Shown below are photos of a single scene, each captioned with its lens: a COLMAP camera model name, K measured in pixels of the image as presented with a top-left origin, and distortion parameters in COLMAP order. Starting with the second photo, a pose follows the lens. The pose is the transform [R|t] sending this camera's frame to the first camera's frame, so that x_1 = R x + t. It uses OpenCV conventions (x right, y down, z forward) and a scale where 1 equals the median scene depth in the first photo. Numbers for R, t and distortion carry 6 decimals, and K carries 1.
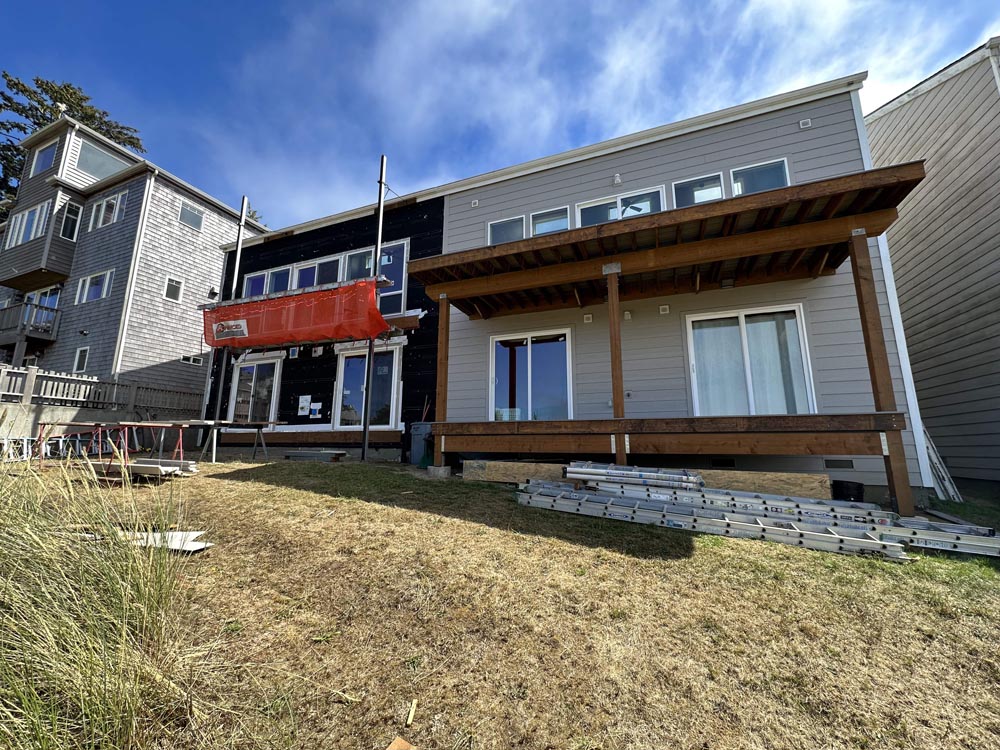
lens RADIAL K [[393.7, 0, 515.3], [0, 393.7, 380.7], [0, 0, 1]] dist [-0.000597, 0.000072]
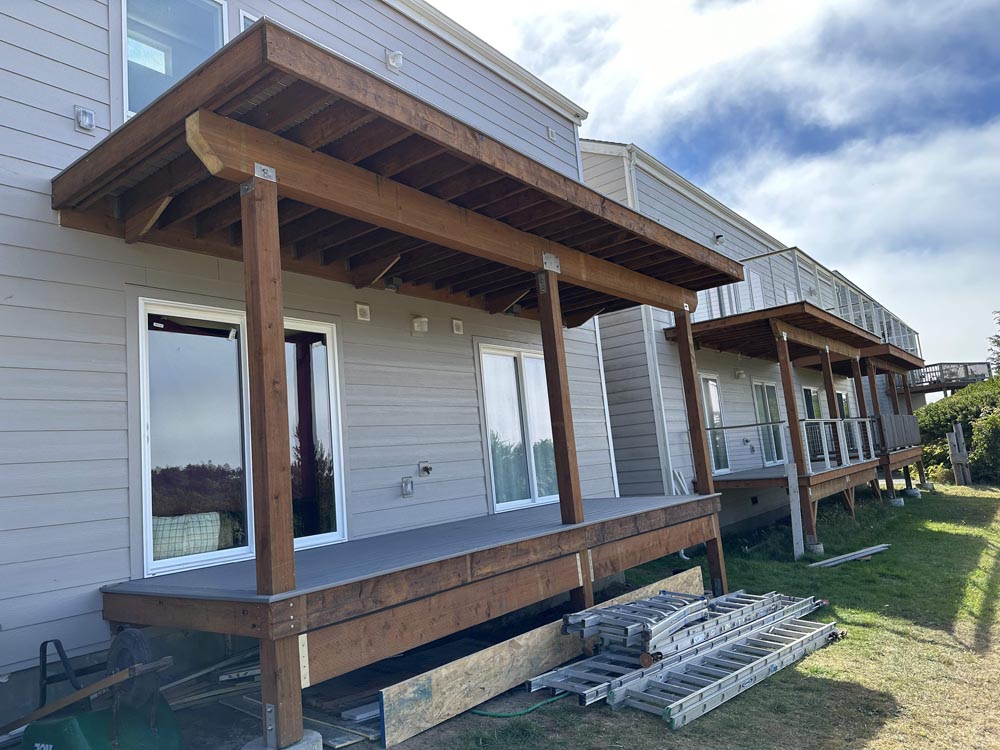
lens RADIAL K [[685.3, 0, 470.4], [0, 685.3, 373.8], [0, 0, 1]] dist [0.089647, -0.117323]
pose [[0.312987, 0.096865, 0.944805, -0.741491], [-0.076033, 0.994148, -0.076737, -0.033792], [-0.946709, -0.047819, 0.318520, 0.783900]]
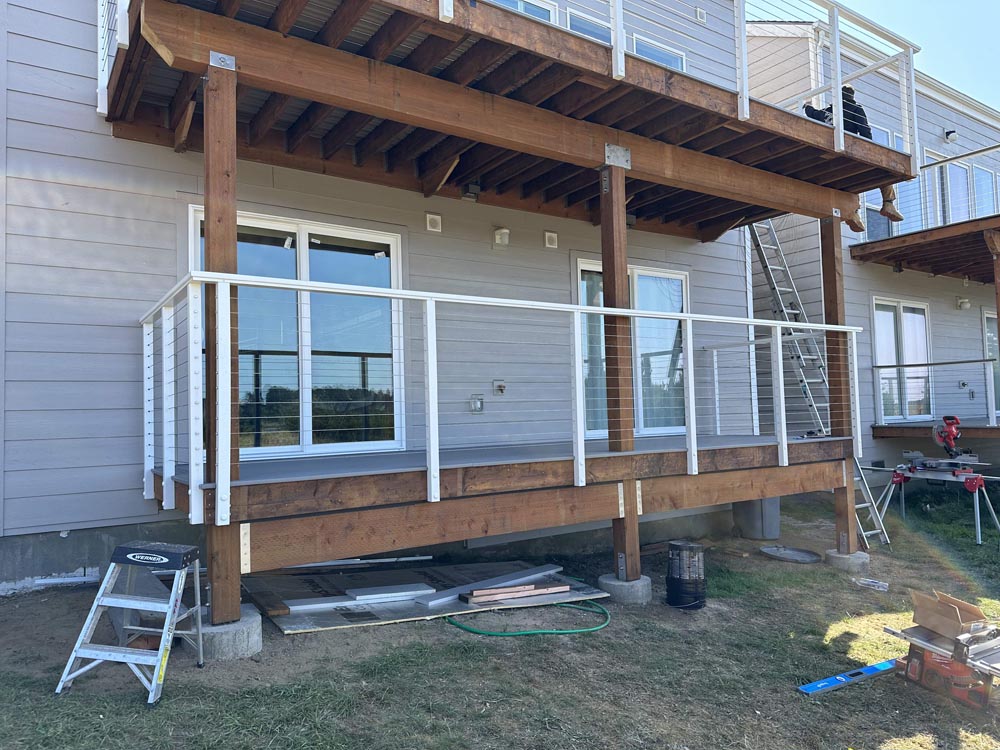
lens RADIAL K [[685.3, 0, 470.4], [0, 685.3, 373.8], [0, 0, 1]] dist [0.089647, -0.117323]
pose [[0.583946, 0.025050, 0.811406, -0.585570], [-0.111795, 0.992482, 0.049815, -0.029784], [-0.804058, -0.119801, 0.582357, 0.598946]]
